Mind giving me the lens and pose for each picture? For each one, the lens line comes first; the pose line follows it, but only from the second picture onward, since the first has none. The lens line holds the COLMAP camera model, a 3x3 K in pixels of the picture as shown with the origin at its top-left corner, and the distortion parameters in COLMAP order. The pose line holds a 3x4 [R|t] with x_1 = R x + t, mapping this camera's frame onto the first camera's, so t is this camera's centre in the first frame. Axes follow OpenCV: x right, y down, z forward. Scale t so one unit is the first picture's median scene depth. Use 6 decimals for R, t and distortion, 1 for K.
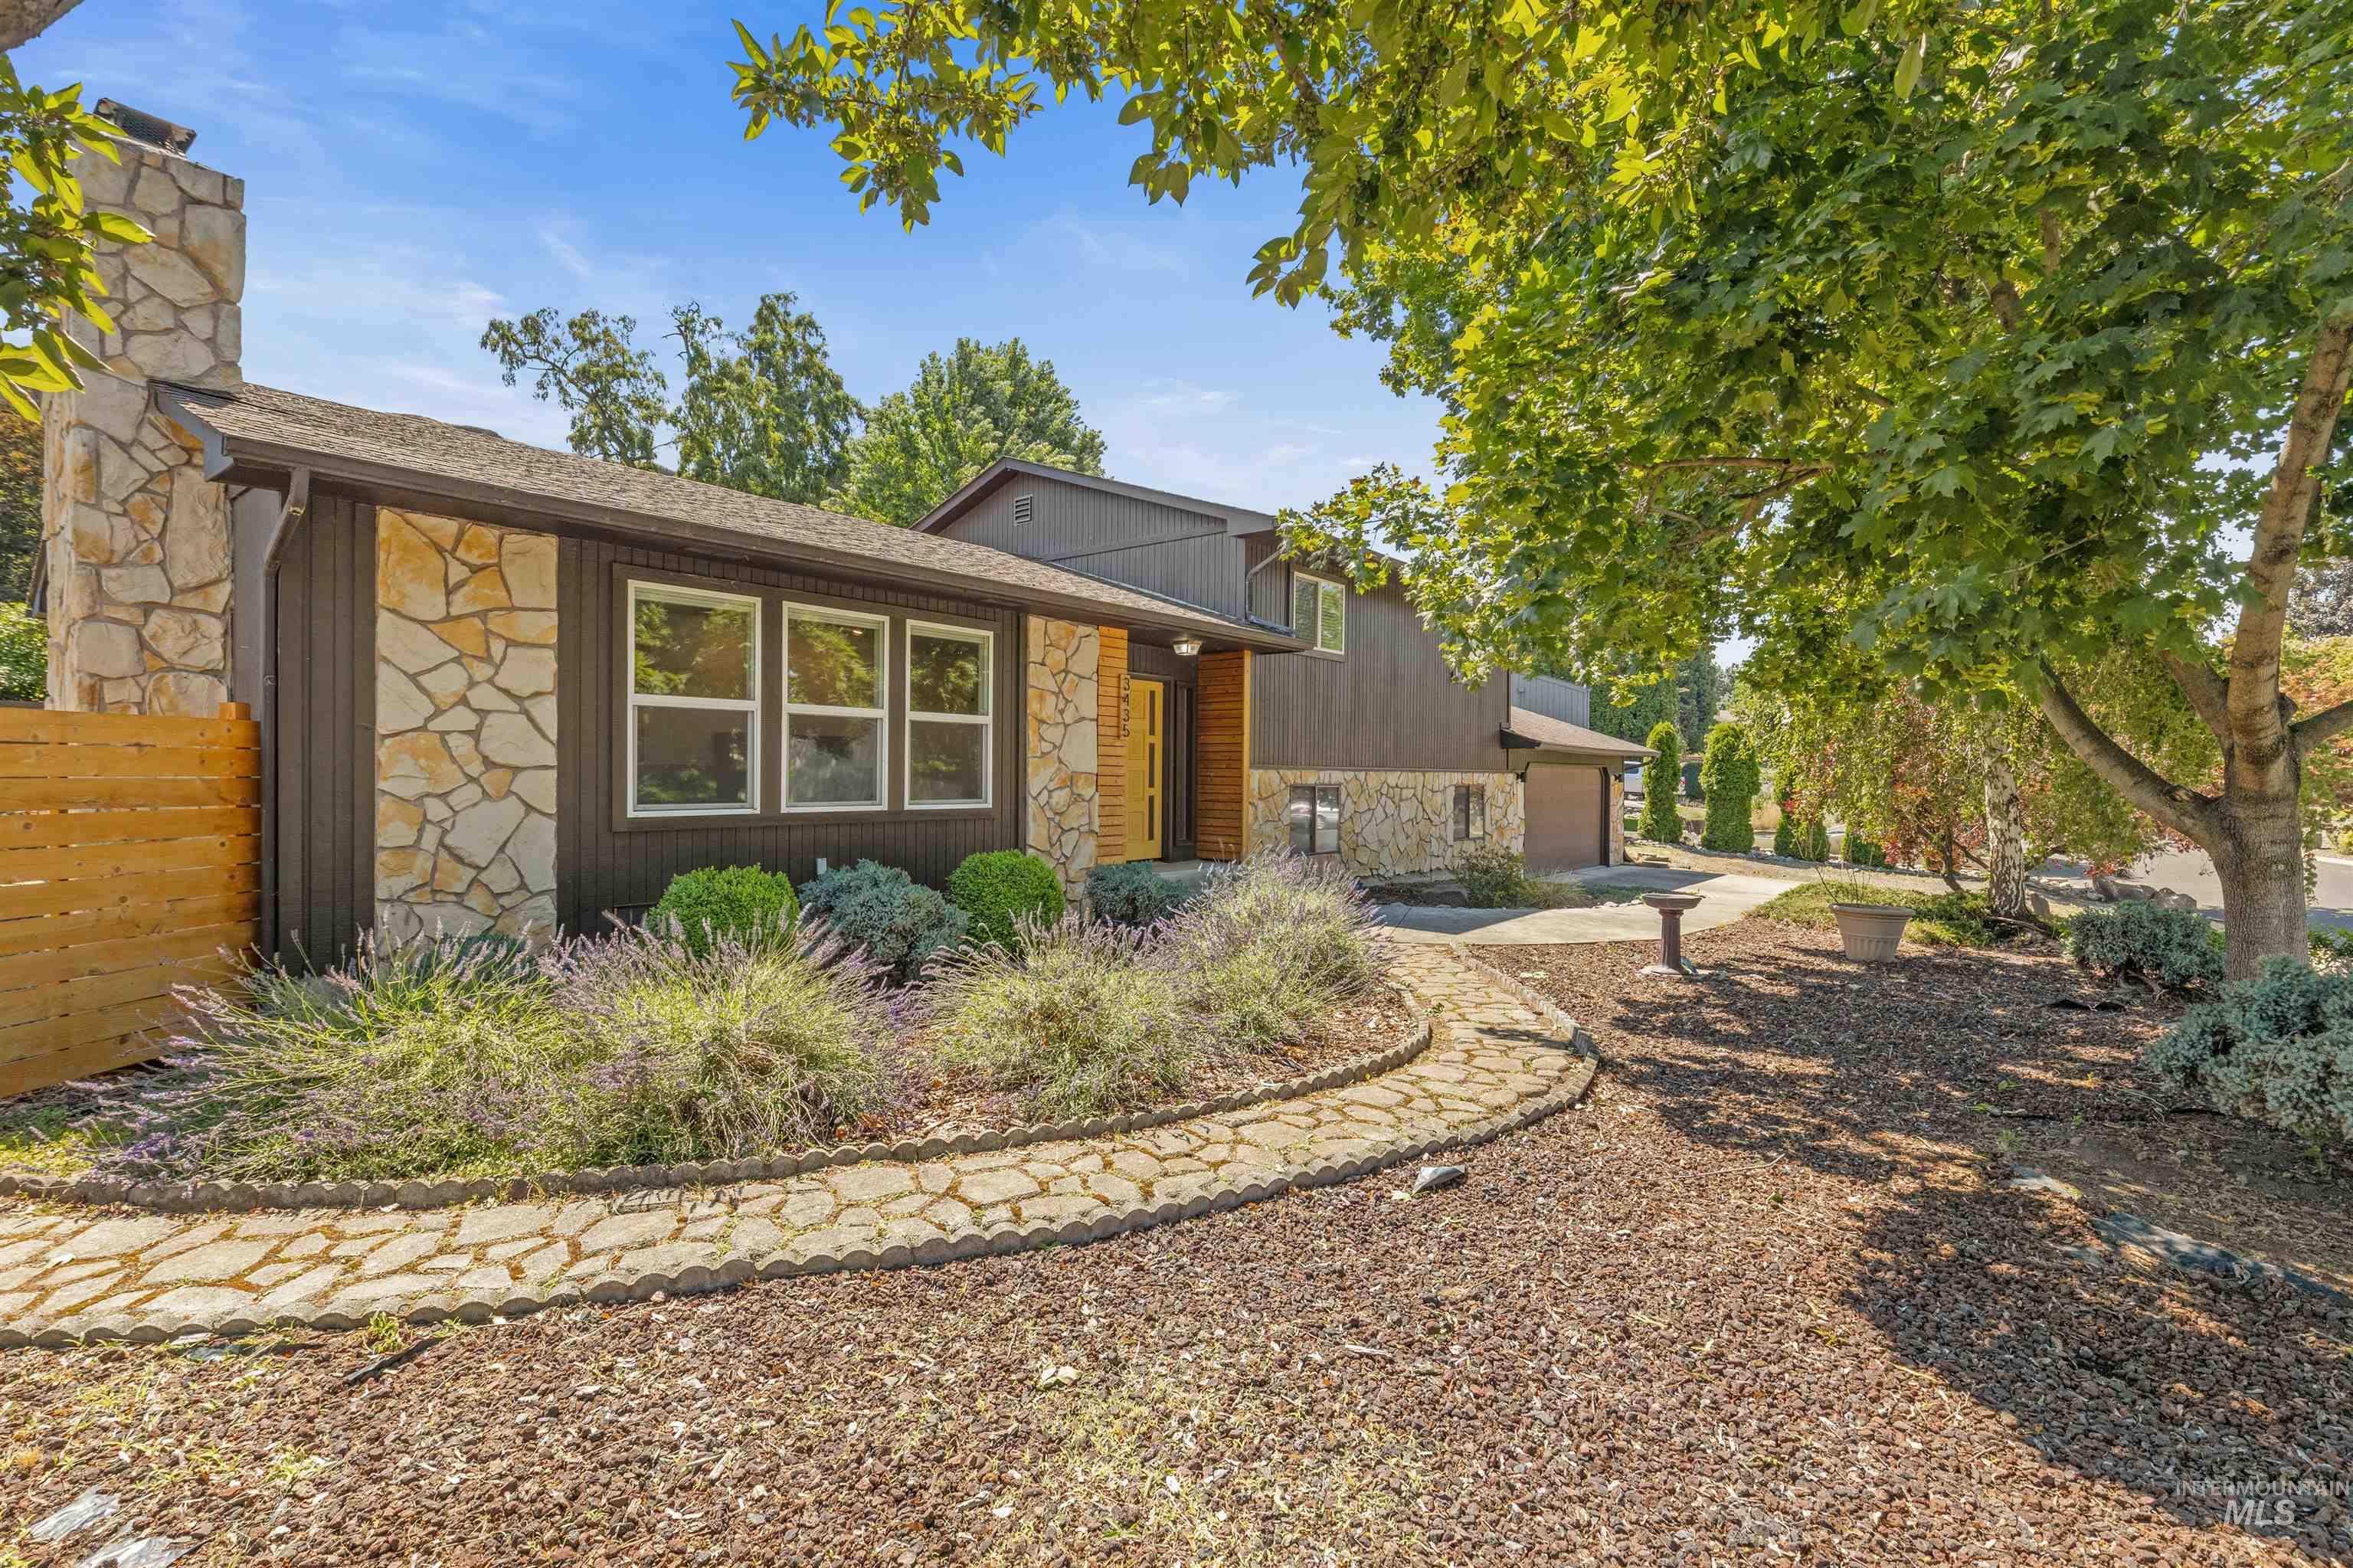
lens RADIAL K [[1064.1, 0, 1172.0], [0, 1064.1, 771.8], [0, 0, 1]] dist [-0.000279, -0.000790]
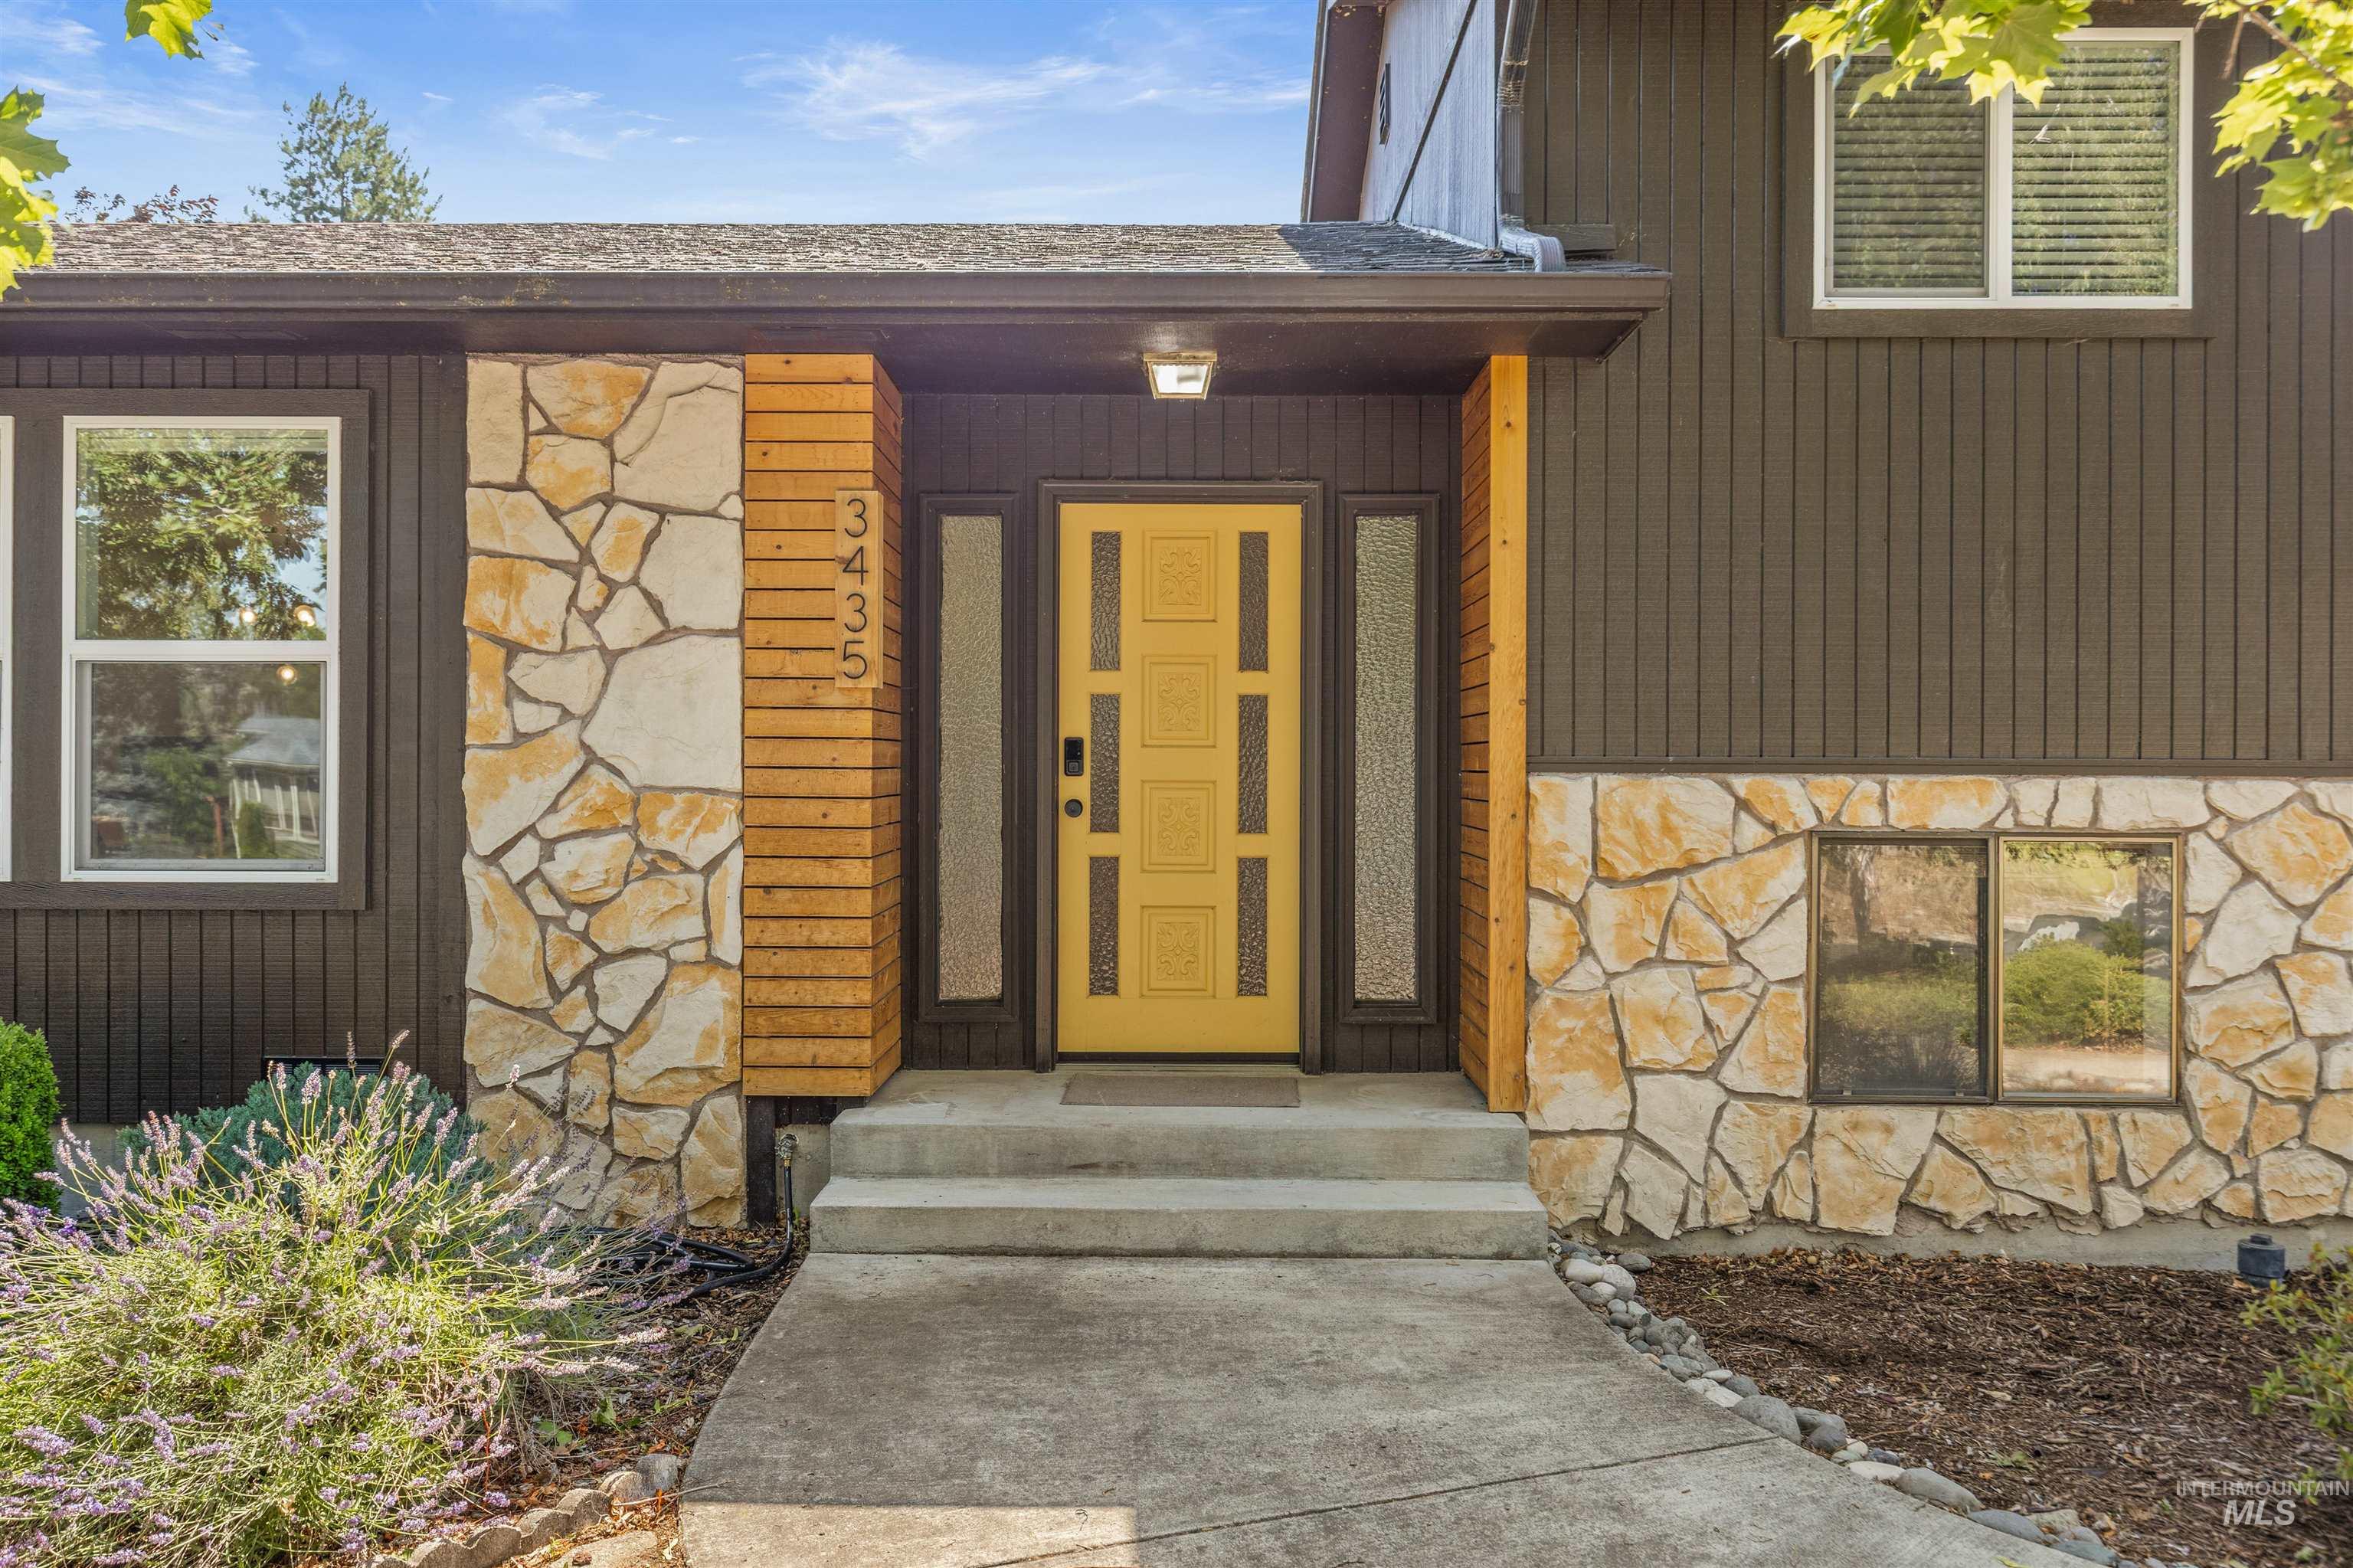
lens RADIAL K [[1830.1, 0, 1163.6], [0, 1830.1, 757.0], [0, 0, 1]] dist [0.000595, 0.007537]
pose [[0.617529, -0.011755, -0.786460, 0.703690], [0.003823, 0.999921, -0.011943, -0.002858], [0.786539, 0.004369, 0.617525, 1.119966]]
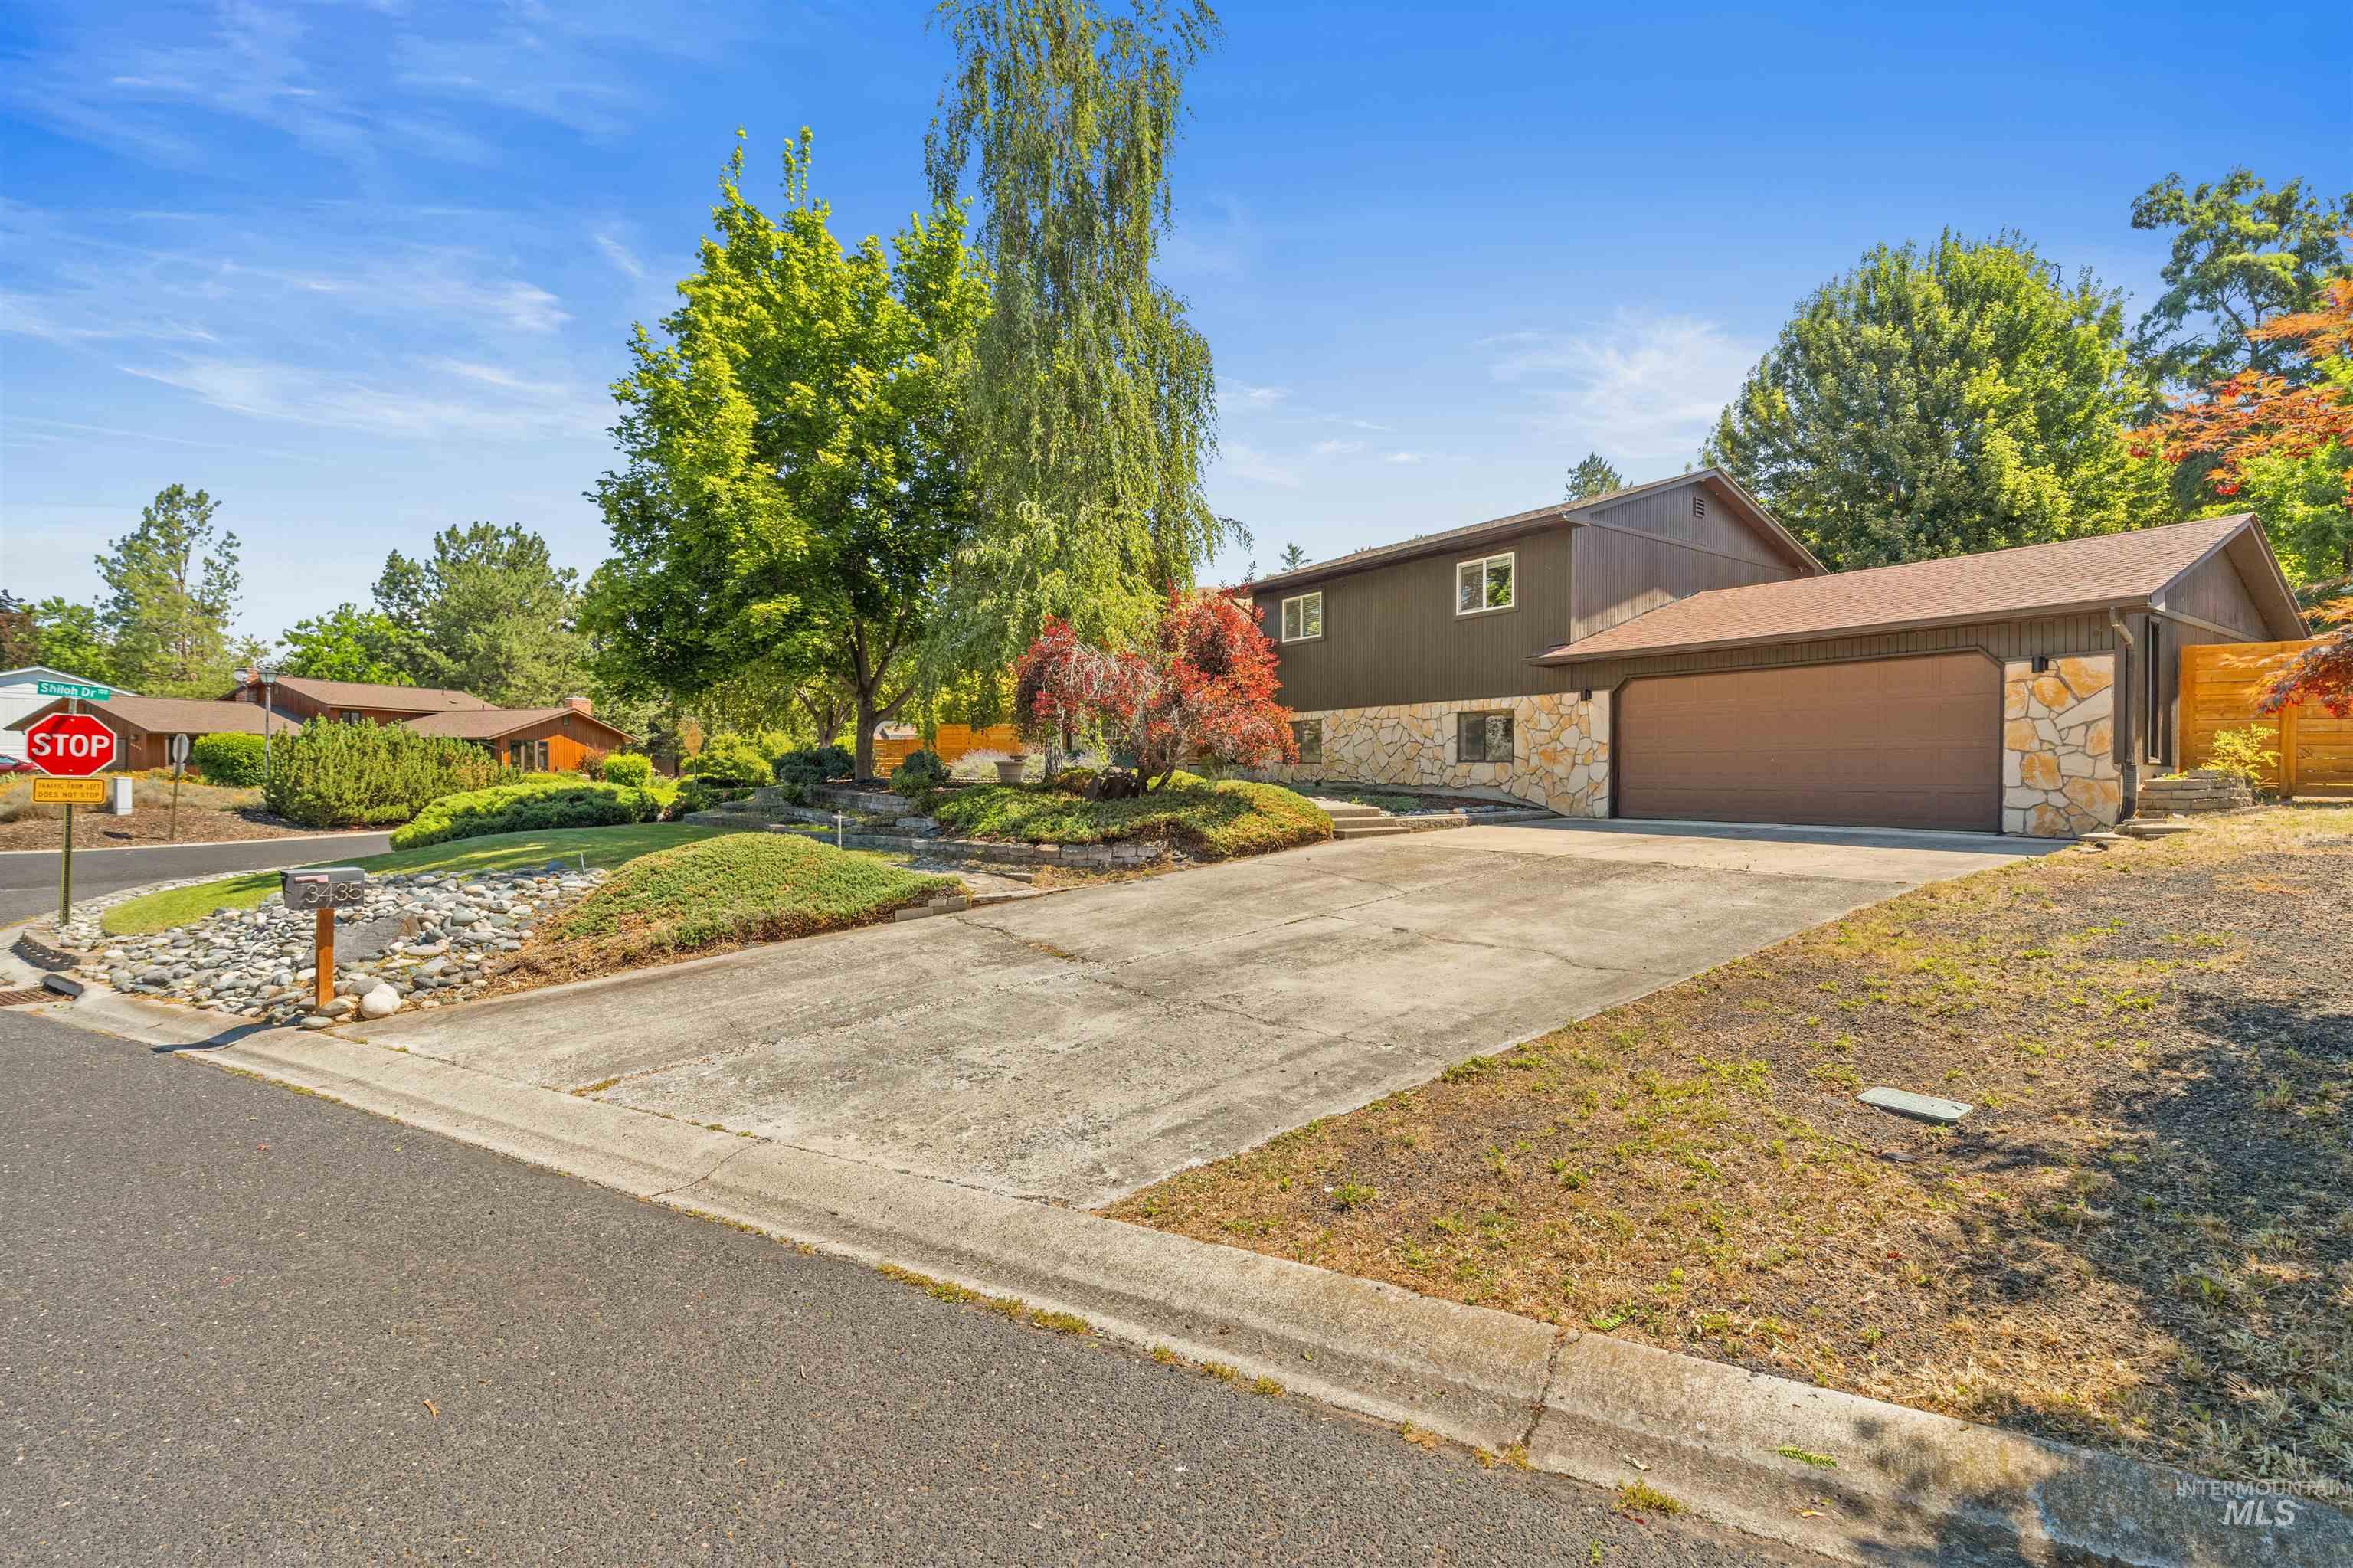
lens RADIAL K [[1064.1, 0, 1172.0], [0, 1064.1, 771.8], [0, 0, 1]] dist [-0.000279, -0.000790]
pose [[-0.279764, -0.020507, -0.959850, 3.454515], [-0.010346, 0.999778, -0.018345, 0.240540], [0.960013, 0.004798, -0.279914, 2.488486]]
